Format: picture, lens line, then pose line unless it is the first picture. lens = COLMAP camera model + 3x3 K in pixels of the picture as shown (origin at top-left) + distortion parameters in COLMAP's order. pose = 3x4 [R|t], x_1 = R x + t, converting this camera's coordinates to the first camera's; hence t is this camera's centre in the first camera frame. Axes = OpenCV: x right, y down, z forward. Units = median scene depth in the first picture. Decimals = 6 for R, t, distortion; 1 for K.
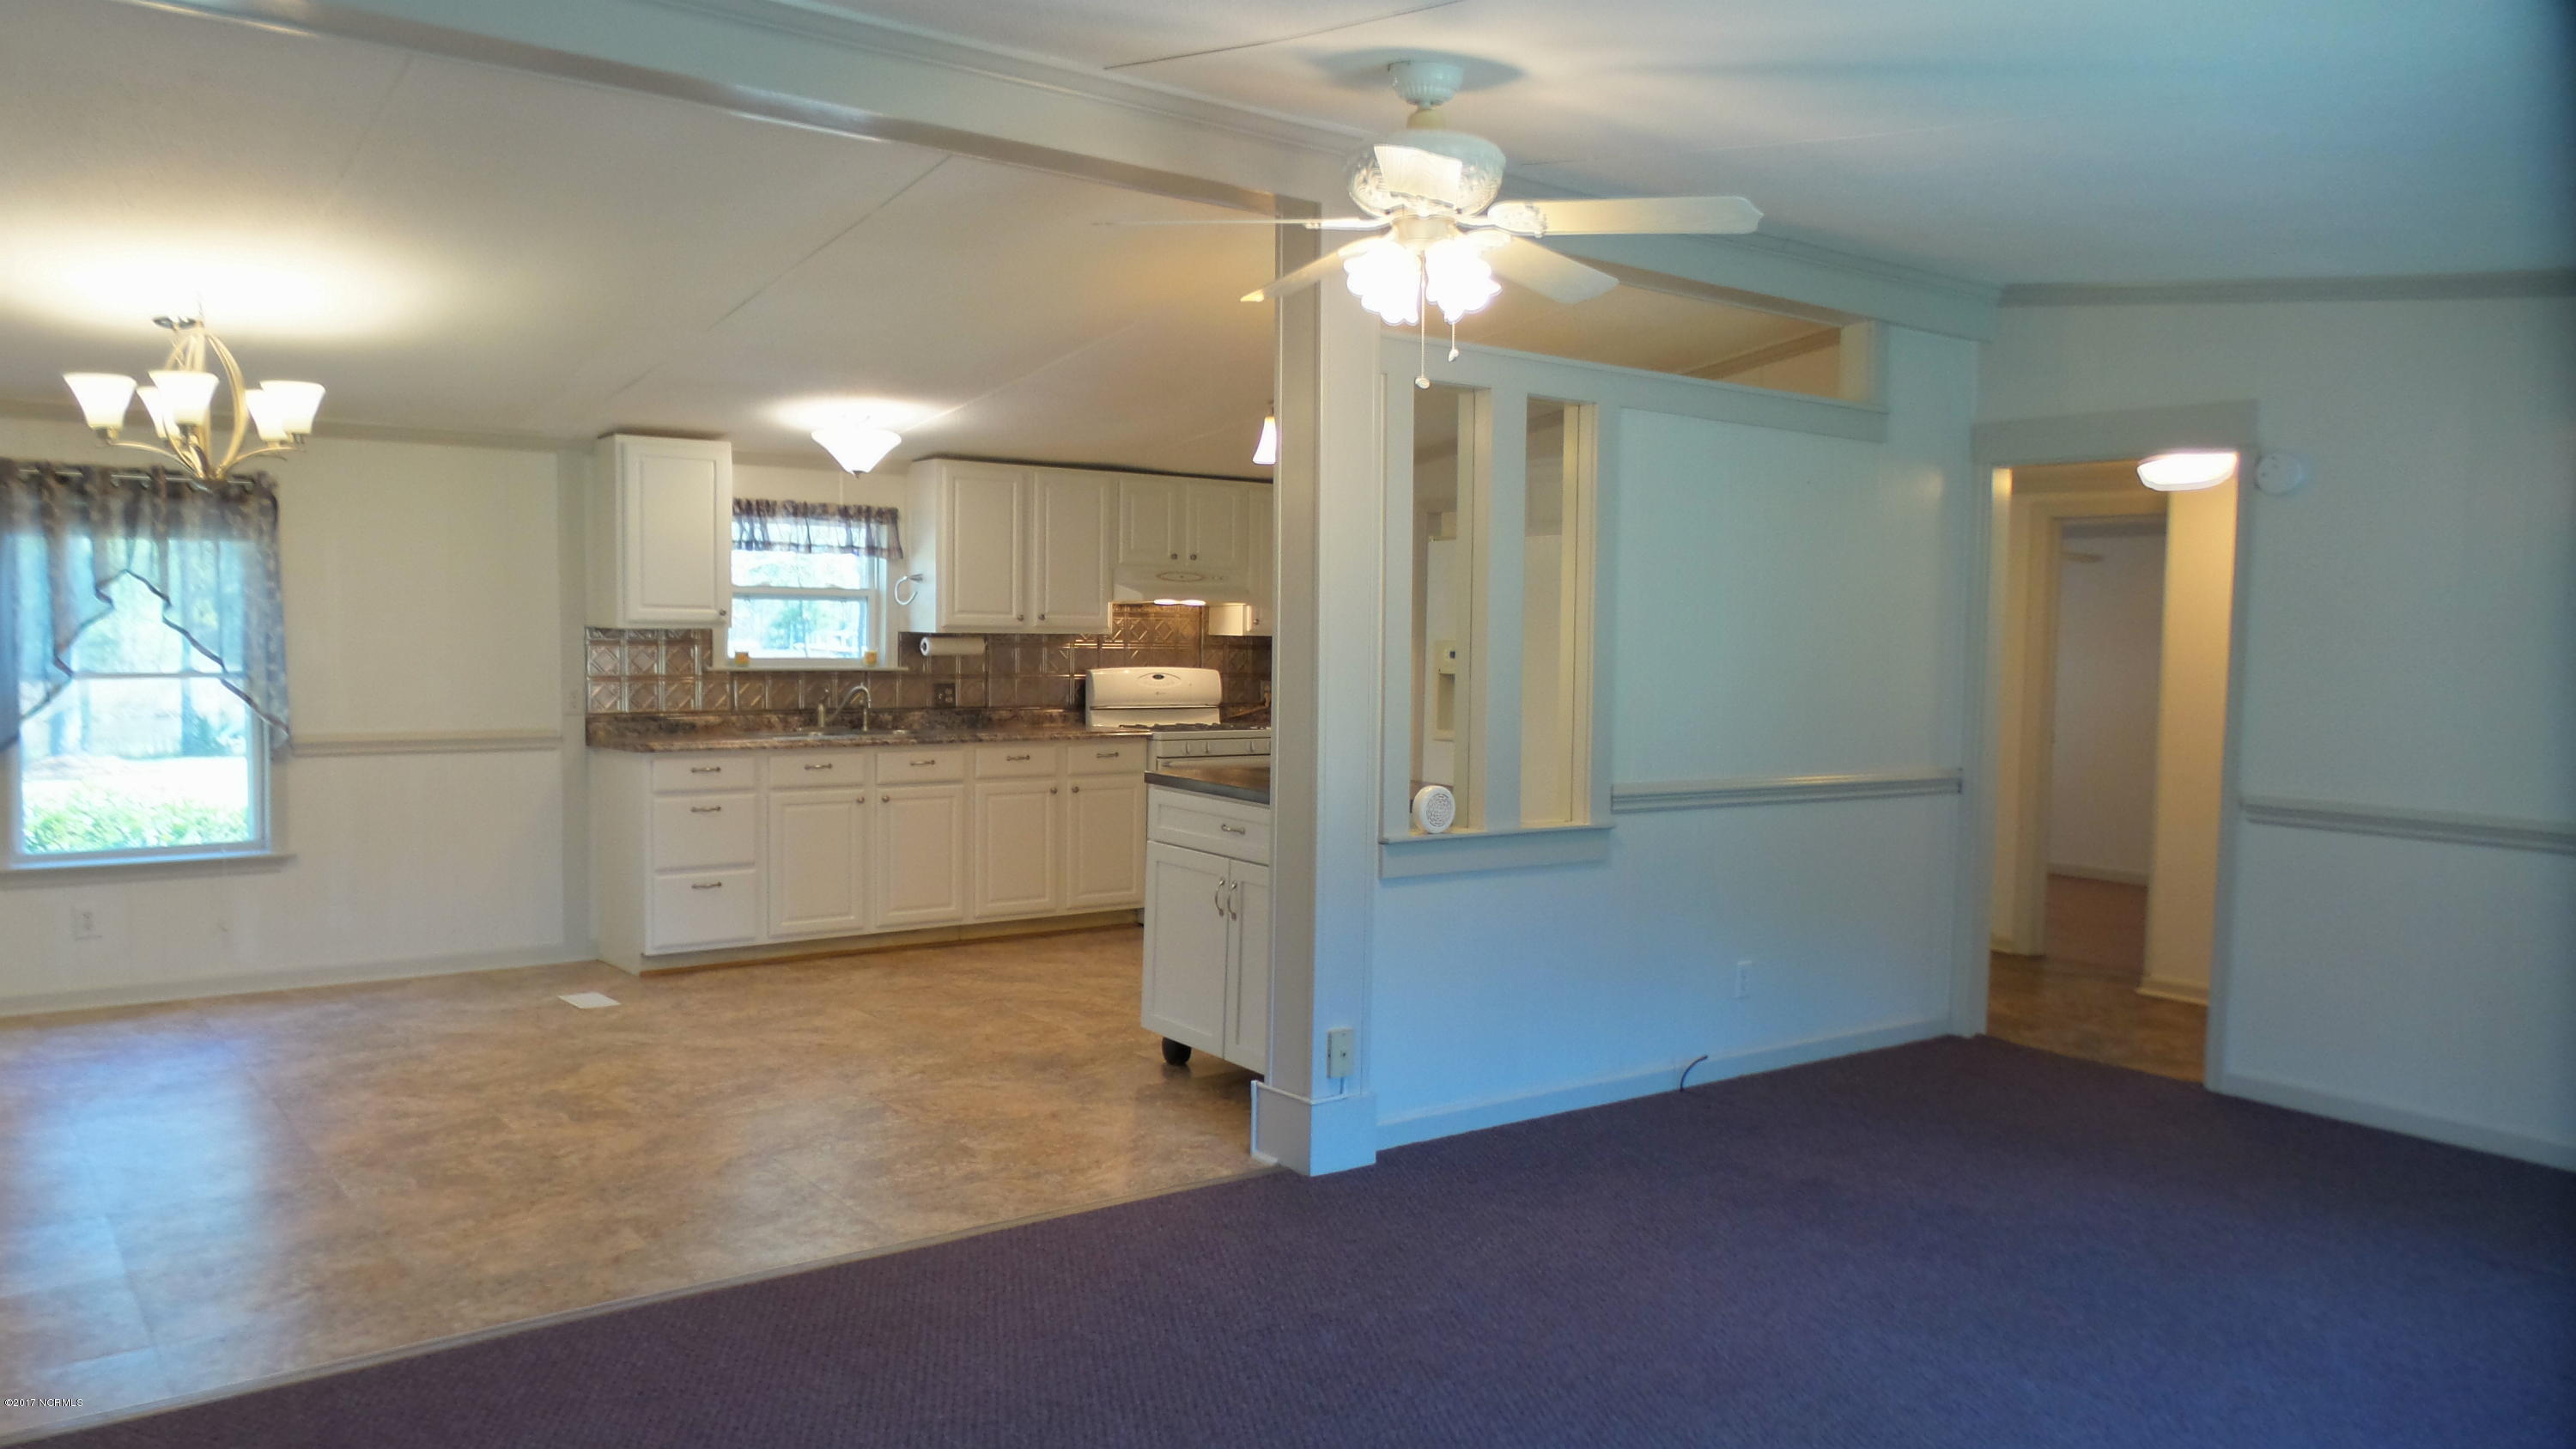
lens RADIAL K [[1833.9, 0, 1286.2], [0, 1833.9, 717.4], [0, 0, 1]] dist [0.053640, 0.008757]
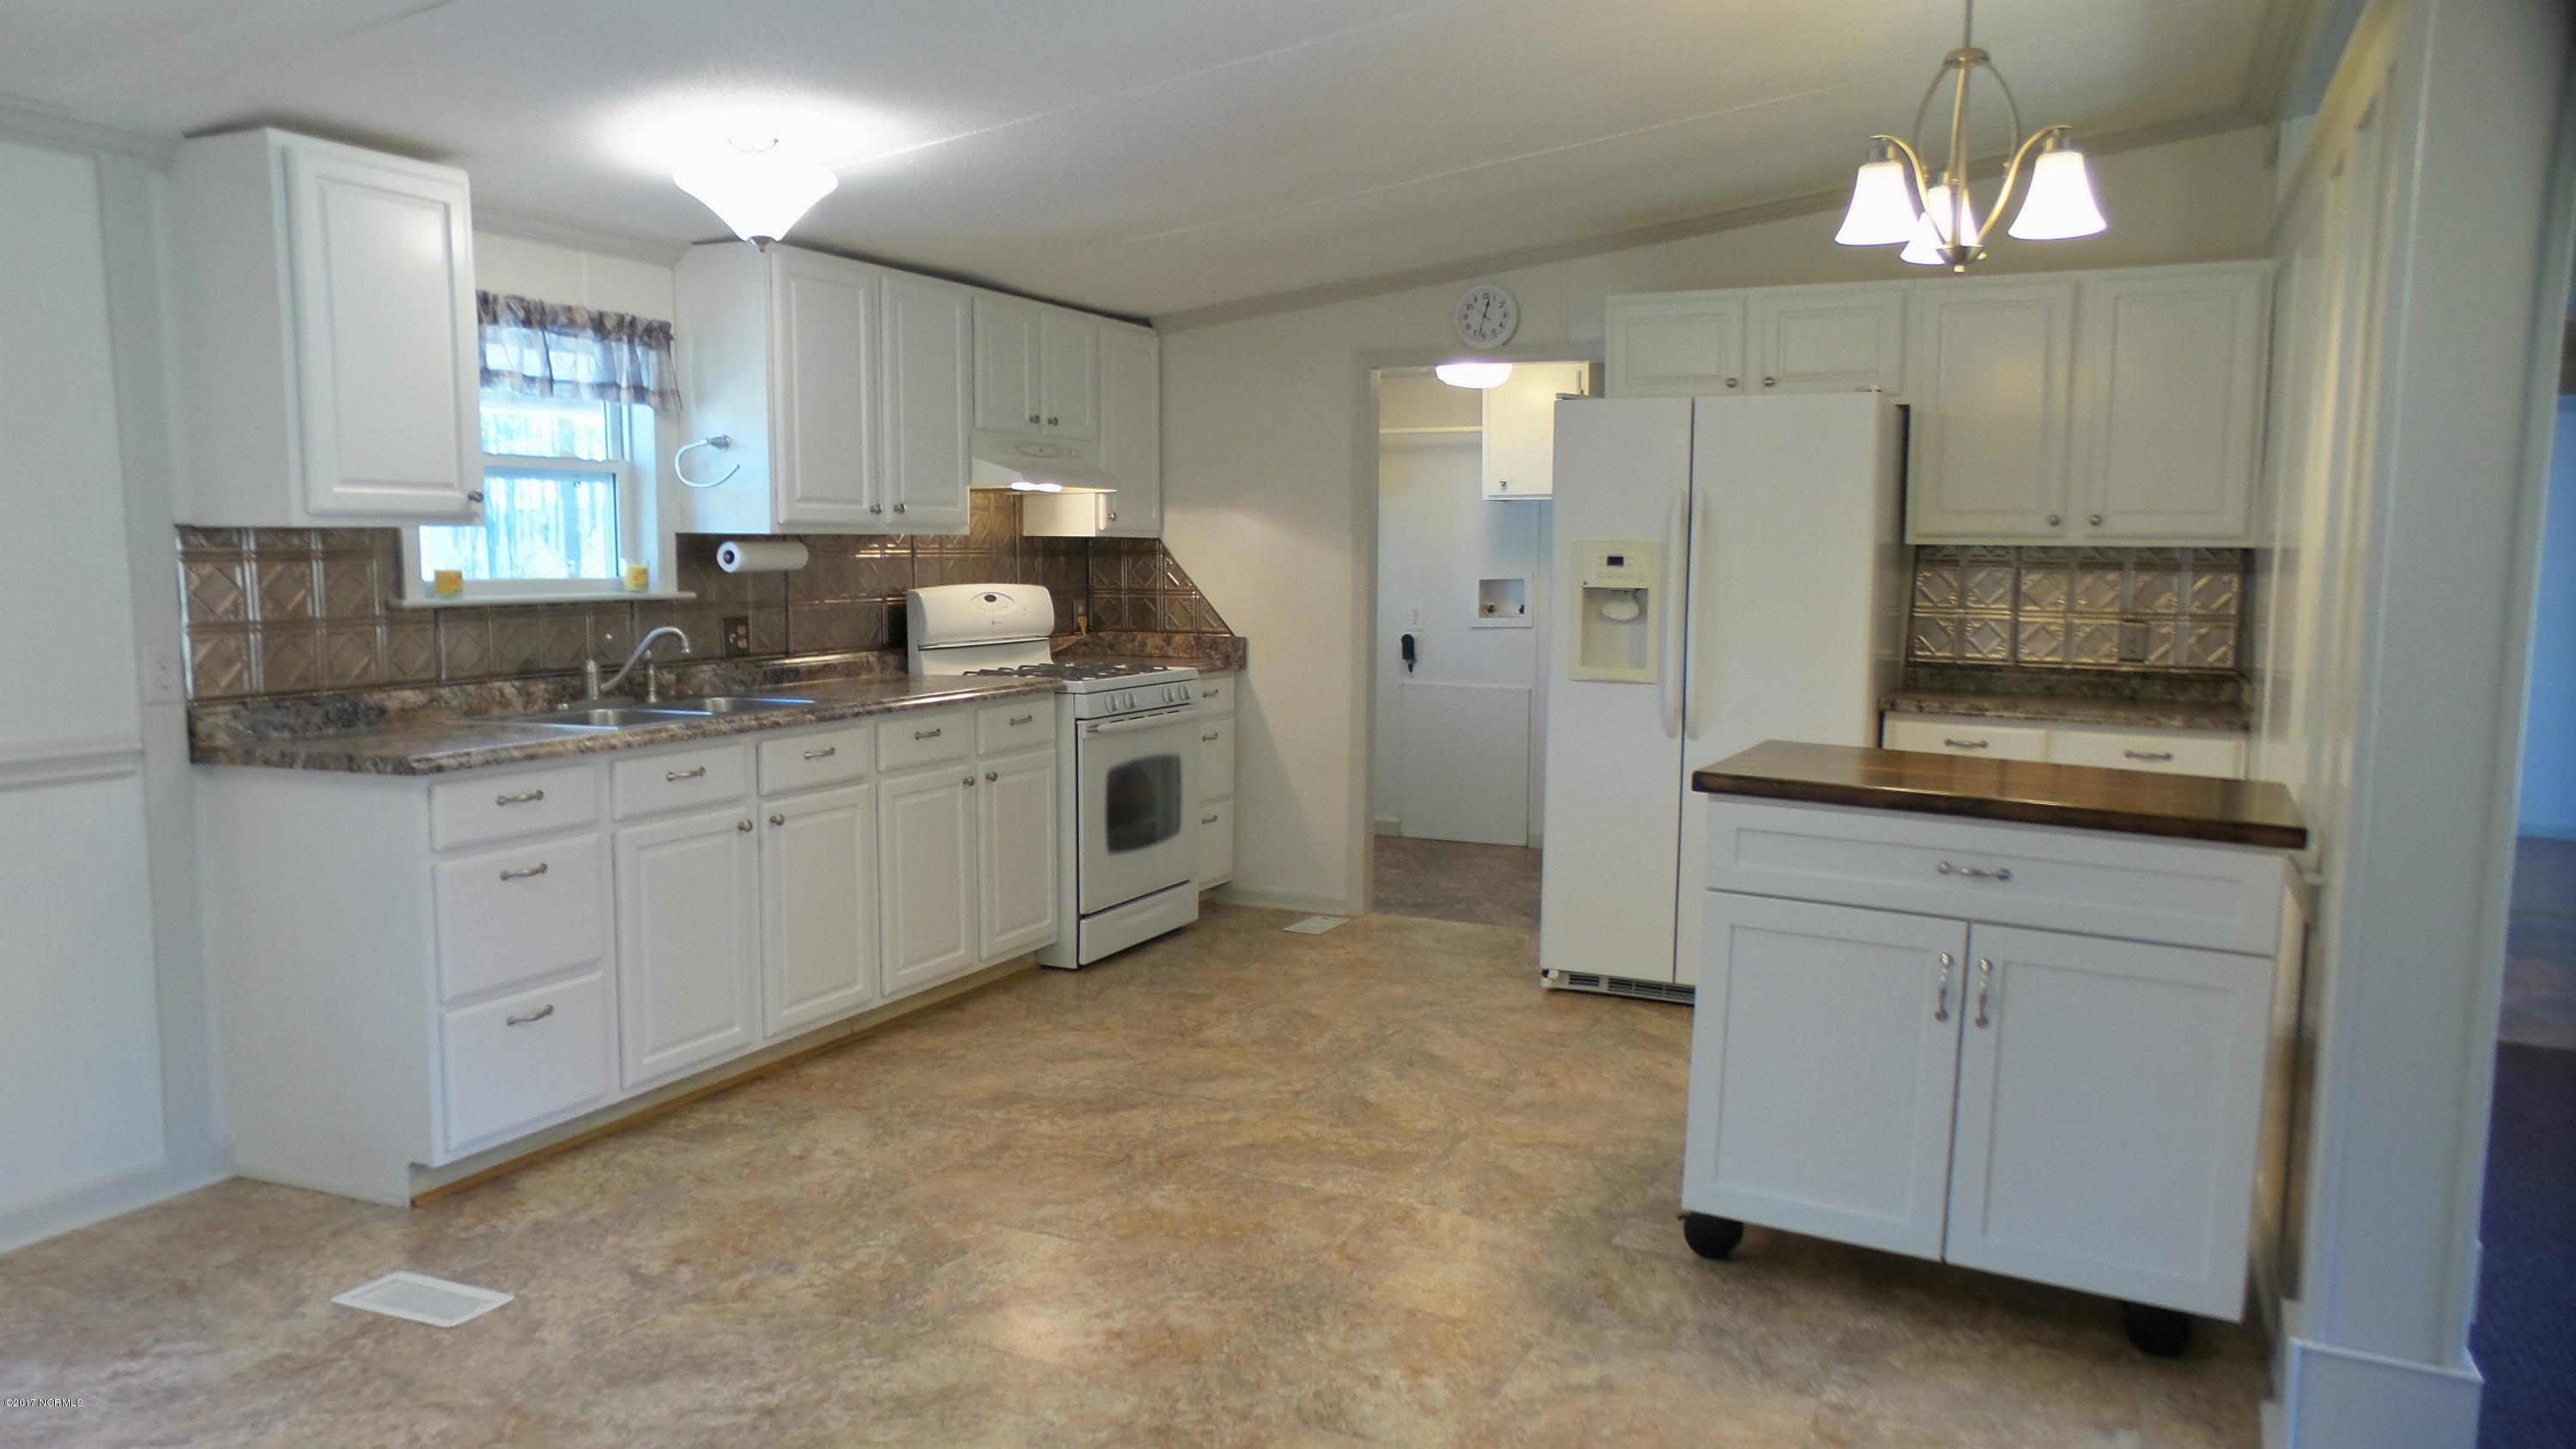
lens RADIAL K [[1833.9, 0, 1299.6], [0, 1833.9, 723.0], [0, 0, 1]] dist [0.053640, 0.008757]
pose [[0.890149, -0.052313, 0.452656, -0.313728], [0.026083, 0.997609, 0.064001, -0.018522], [-0.454922, -0.045164, 0.889385, 0.380121]]
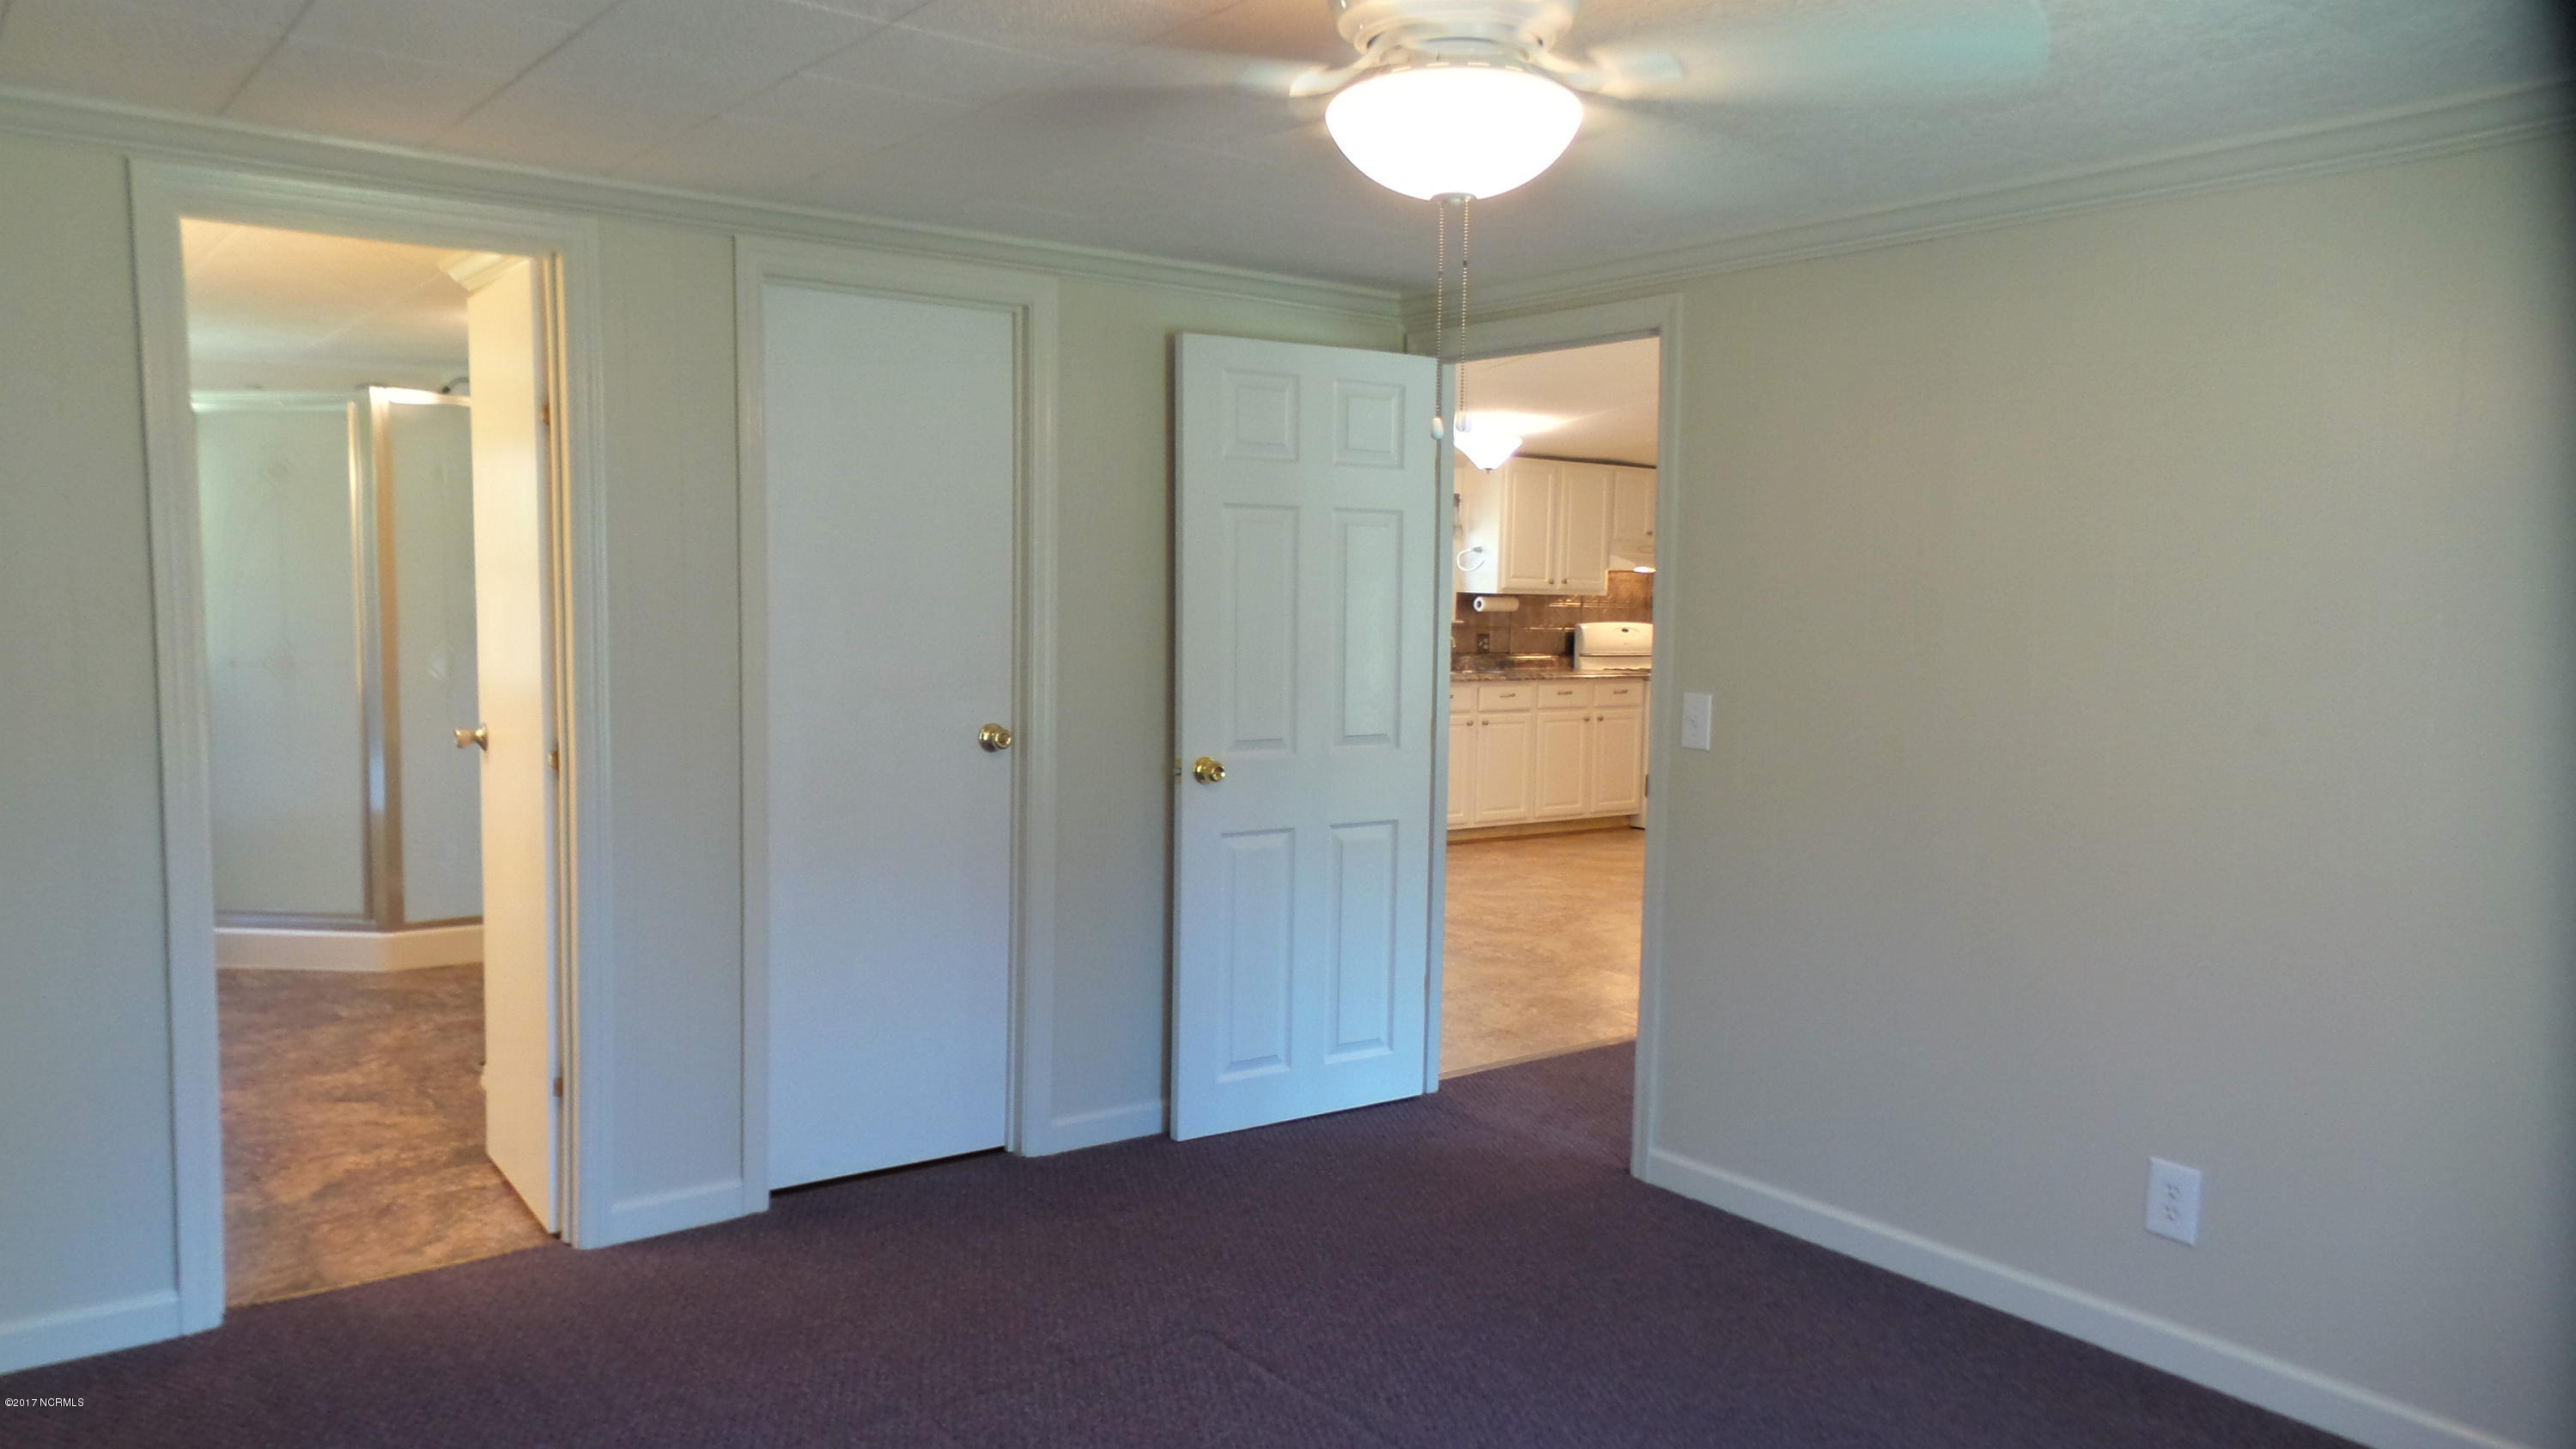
lens RADIAL K [[1833.9, 0, 1301.9], [0, 1833.9, 732.1], [0, 0, 1]] dist [0.053640, 0.008757]
pose [[0.999780, 0.011884, 0.017268, -0.346281], [-0.012458, 0.999360, 0.033525, 0.008716], [-0.016859, -0.033732, 0.999289, -0.265259]]
